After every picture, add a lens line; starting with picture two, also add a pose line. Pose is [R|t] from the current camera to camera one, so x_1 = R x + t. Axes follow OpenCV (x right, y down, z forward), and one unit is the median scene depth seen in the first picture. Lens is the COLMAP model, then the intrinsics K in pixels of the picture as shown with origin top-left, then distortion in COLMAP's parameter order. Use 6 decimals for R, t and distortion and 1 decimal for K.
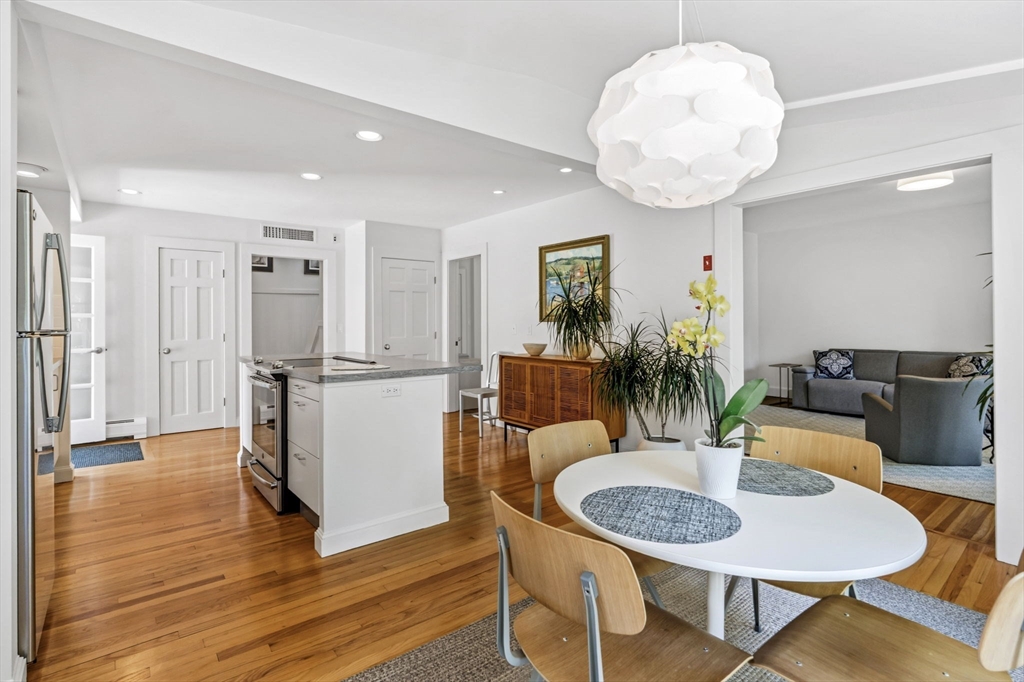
lens RADIAL K [[501.7, 0, 512.0], [0, 501.7, 341.0], [0, 0, 1]] dist [-0.000193, -0.000050]
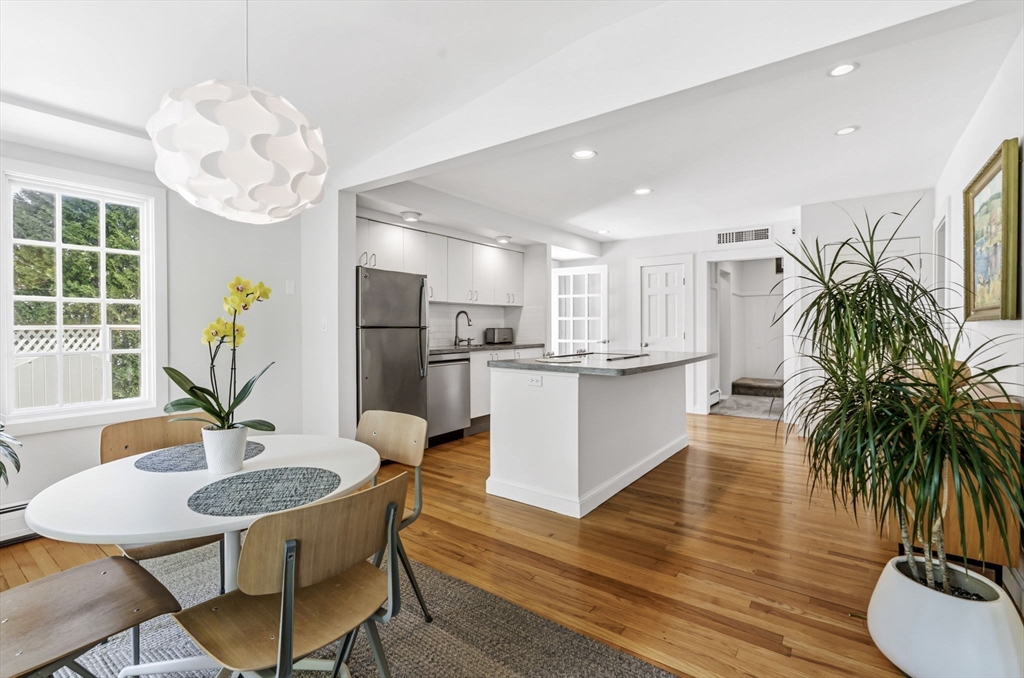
lens RADIAL K [[474.5, 0, 510.9], [0, 474.5, 329.4], [0, 0, 1]] dist [-0.000033, 0.000005]
pose [[0.253971, 0.010615, -0.967154, 0.462281], [-0.036204, 0.999343, 0.001461, -0.010142], [0.966534, 0.034644, 0.254188, 0.375708]]
